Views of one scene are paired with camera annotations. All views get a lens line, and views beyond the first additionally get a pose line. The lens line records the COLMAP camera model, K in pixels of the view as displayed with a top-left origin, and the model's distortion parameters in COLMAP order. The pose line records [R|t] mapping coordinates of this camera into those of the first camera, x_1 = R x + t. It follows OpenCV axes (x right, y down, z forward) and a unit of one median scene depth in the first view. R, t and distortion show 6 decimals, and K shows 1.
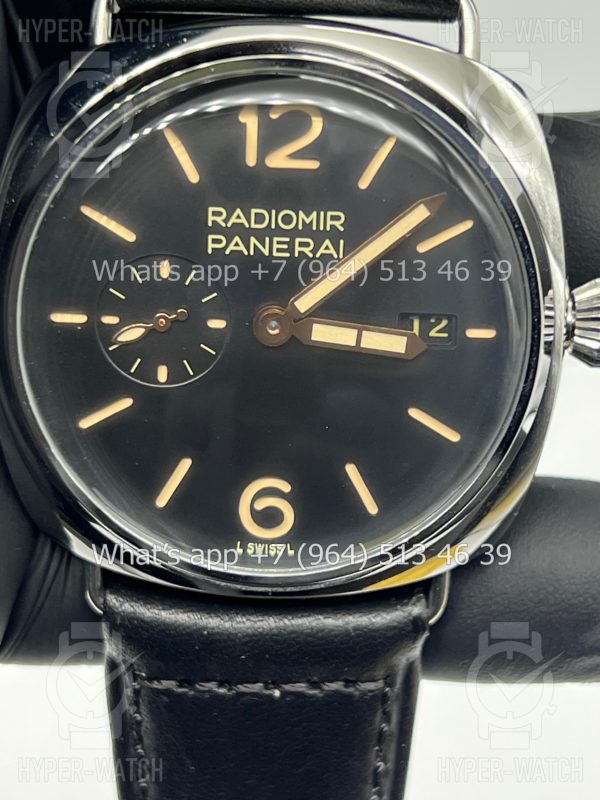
lens RADIAL K [[1860.2, 0, 295.4], [0, 1860.2, 397.1], [0, 0, 1]] dist [0.178640, 0.000000]
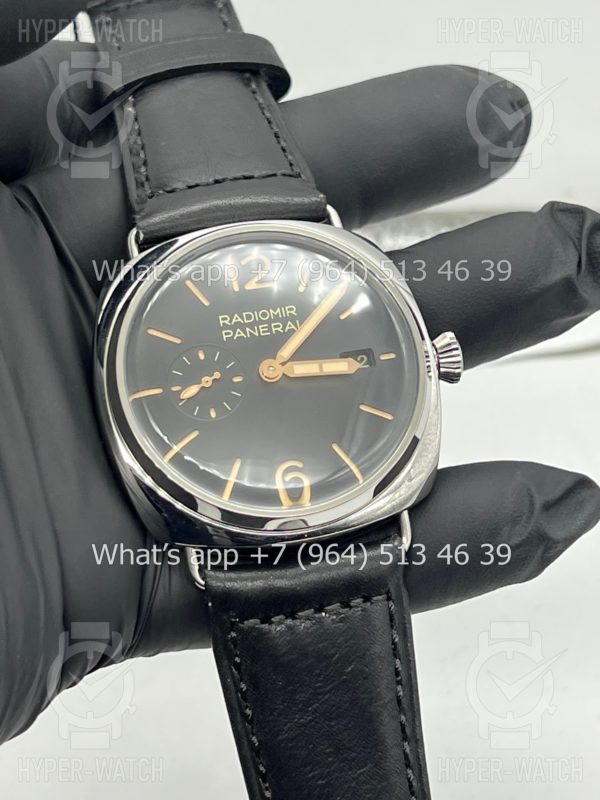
lens RADIAL K [[1860.2, 0, 302.2], [0, 1860.2, 399.7], [0, 0, 1]] dist [0.178640, 0.000000]
pose [[0.963414, -0.181419, 0.197284, -0.325496], [0.255372, 0.844794, -0.470221, 0.793714], [-0.081358, 0.503399, 0.860216, -0.458708]]
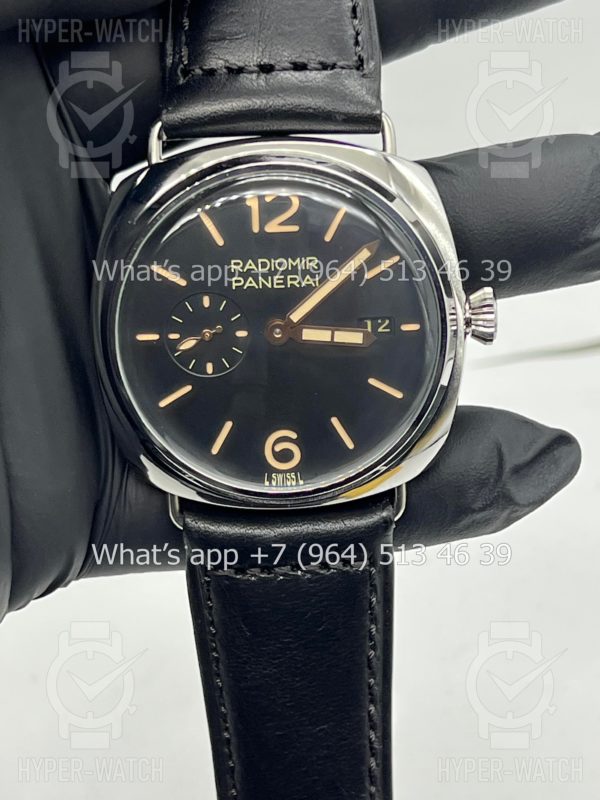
lens RADIAL K [[1860.2, 0, 305.5], [0, 1860.2, 399.0], [0, 0, 1]] dist [0.178640, 0.000000]
pose [[0.997207, -0.073460, -0.013494, 0.028635], [0.073189, 0.997125, -0.019611, 0.050417], [0.014896, 0.018569, 0.999717, -0.569460]]
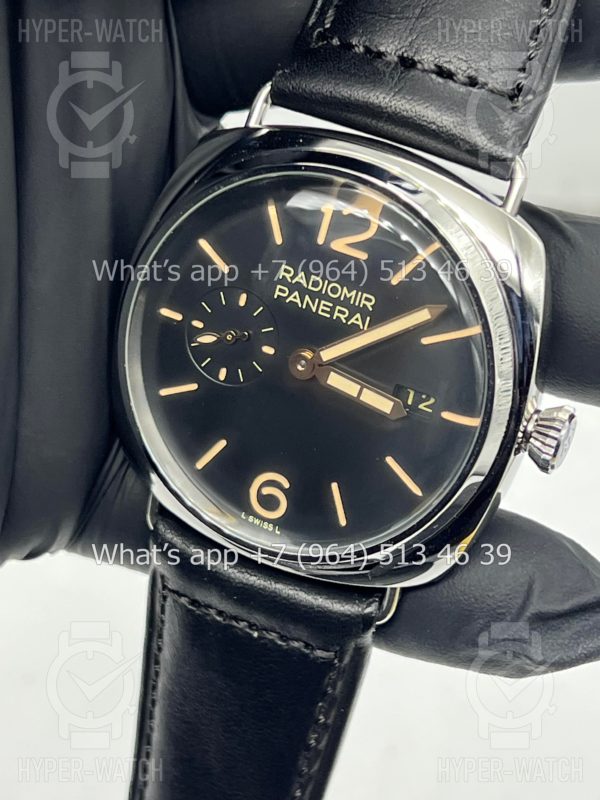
lens RADIAL K [[1860.2, 0, 304.7], [0, 1860.2, 400.2], [0, 0, 1]] dist [0.178640, 0.000000]
pose [[0.908714, 0.301561, -0.288617, 0.376963], [-0.296688, 0.952986, 0.061602, -0.095295], [0.293624, 0.029651, 0.955461, -0.260842]]
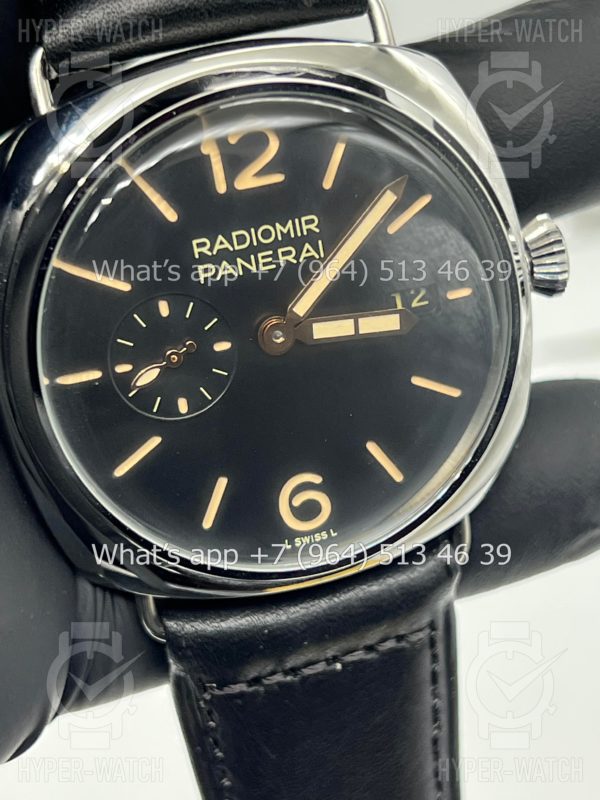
lens RADIAL K [[1860.2, 0, 299.0], [0, 1860.2, 402.0], [0, 0, 1]] dist [0.178640, 0.000000]
pose [[0.950693, -0.255705, 0.175491, -0.194211], [0.247653, 0.966549, 0.066723, -0.068713], [-0.186682, -0.019972, 0.982217, -0.039288]]
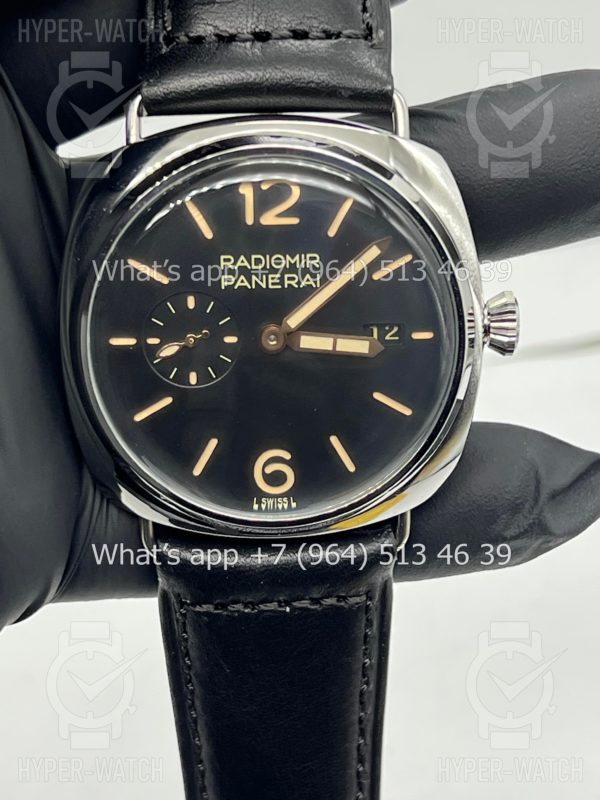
lens RADIAL K [[1860.2, 0, 299.9], [0, 1860.2, 406.7], [0, 0, 1]] dist [0.178640, 0.000000]
pose [[0.997958, -0.058246, 0.026216, -0.030391], [0.058176, 0.998300, 0.003421, 0.008459], [-0.026371, -0.001889, 0.999650, -0.378090]]
